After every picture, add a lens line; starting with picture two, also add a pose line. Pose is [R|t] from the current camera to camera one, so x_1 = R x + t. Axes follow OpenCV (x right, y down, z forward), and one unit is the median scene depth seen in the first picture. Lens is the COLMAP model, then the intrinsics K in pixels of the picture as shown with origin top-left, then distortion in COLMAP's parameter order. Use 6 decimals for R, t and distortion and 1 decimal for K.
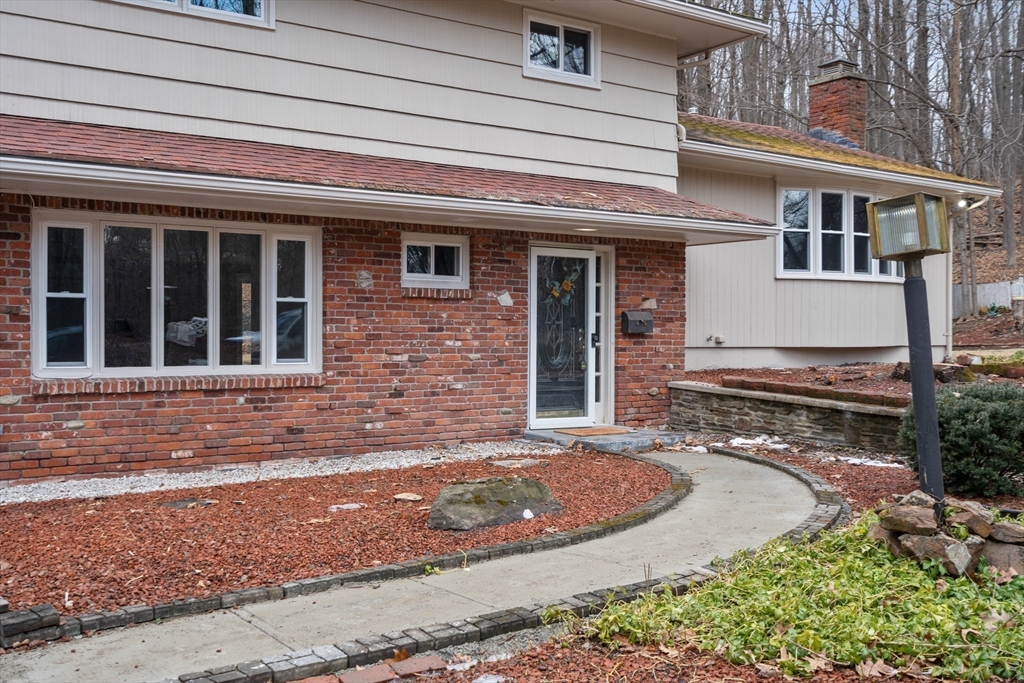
lens RADIAL K [[1010.5, 0, 512.2], [0, 1010.5, 342.8], [0, 0, 1]] dist [0.008253, 0.000000]
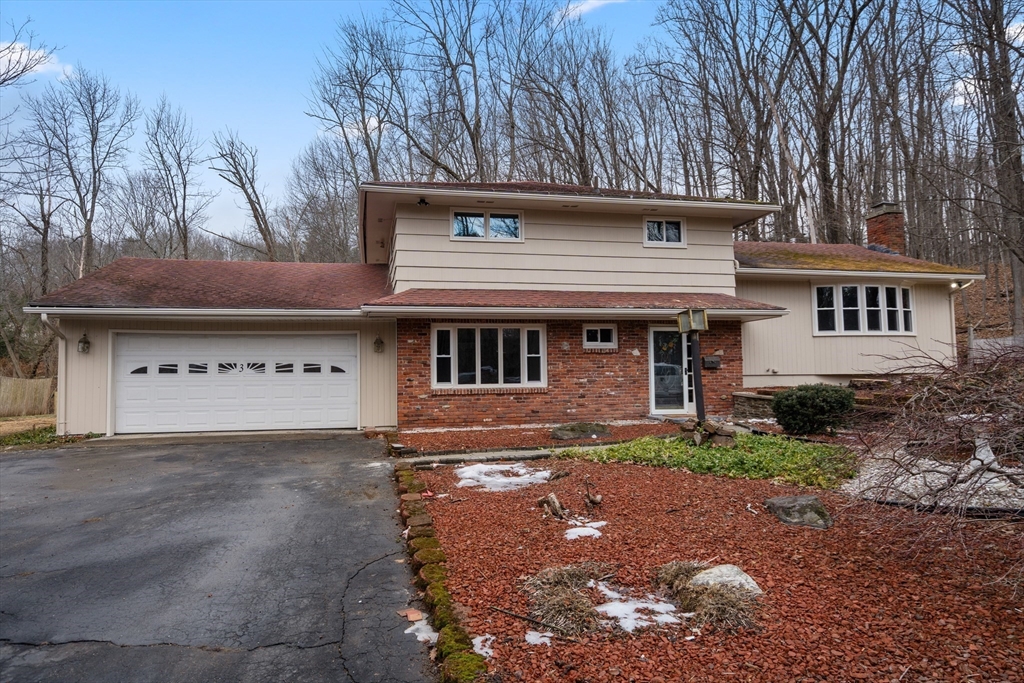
lens RADIAL K [[650.5, 0, 512.0], [0, 650.5, 339.7], [0, 0, 1]] dist [0.009308, 0.000911]
pose [[0.923798, -0.039328, -0.380854, 0.288031], [0.012490, 0.997277, -0.072686, 0.027674], [0.382675, 0.062391, 0.921774, -0.377124]]
